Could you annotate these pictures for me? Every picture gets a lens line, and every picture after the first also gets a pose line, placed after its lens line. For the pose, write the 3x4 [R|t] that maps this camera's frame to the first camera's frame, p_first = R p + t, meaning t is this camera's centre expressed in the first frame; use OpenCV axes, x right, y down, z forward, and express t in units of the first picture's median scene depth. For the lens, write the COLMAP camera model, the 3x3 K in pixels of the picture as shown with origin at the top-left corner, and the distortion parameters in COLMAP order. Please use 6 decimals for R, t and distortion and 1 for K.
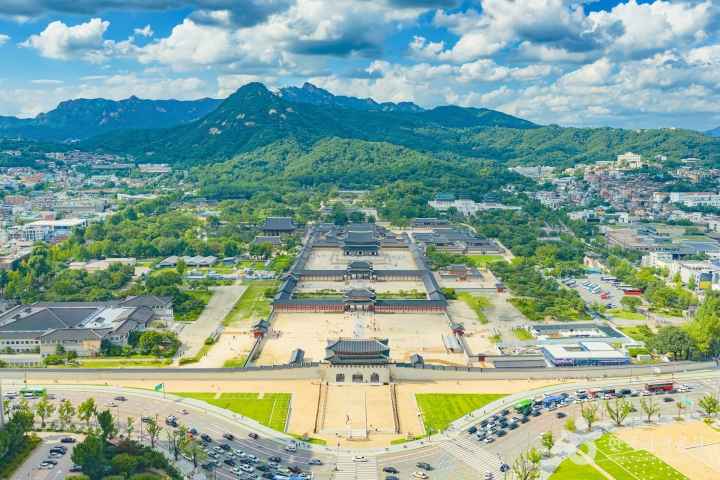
lens RADIAL K [[621.3, 0, 361.0], [0, 621.3, 248.6], [0, 0, 1]] dist [0.006289, -0.008567]
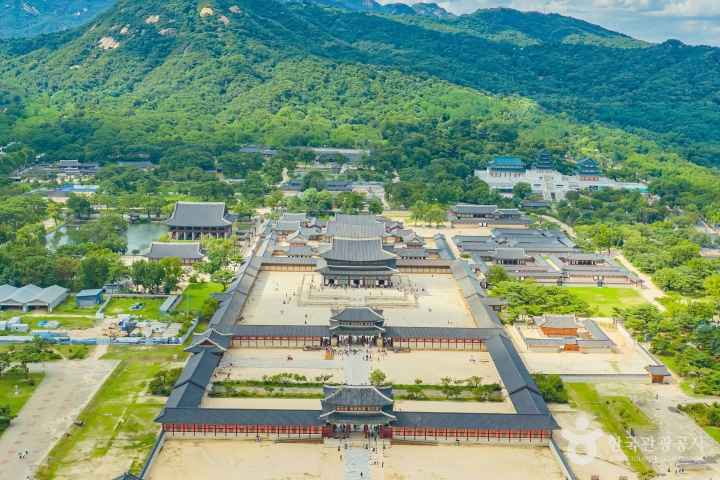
lens RADIAL K [[969.1, 0, 360.0], [0, 969.1, 240.0], [0, 0, 1]] dist [0.013720, -0.034108]
pose [[0.999881, 0.011421, 0.010407, -0.006887], [-0.011492, 0.999911, 0.006825, -0.033520], [-0.010328, -0.006944, 0.999923, 0.228851]]
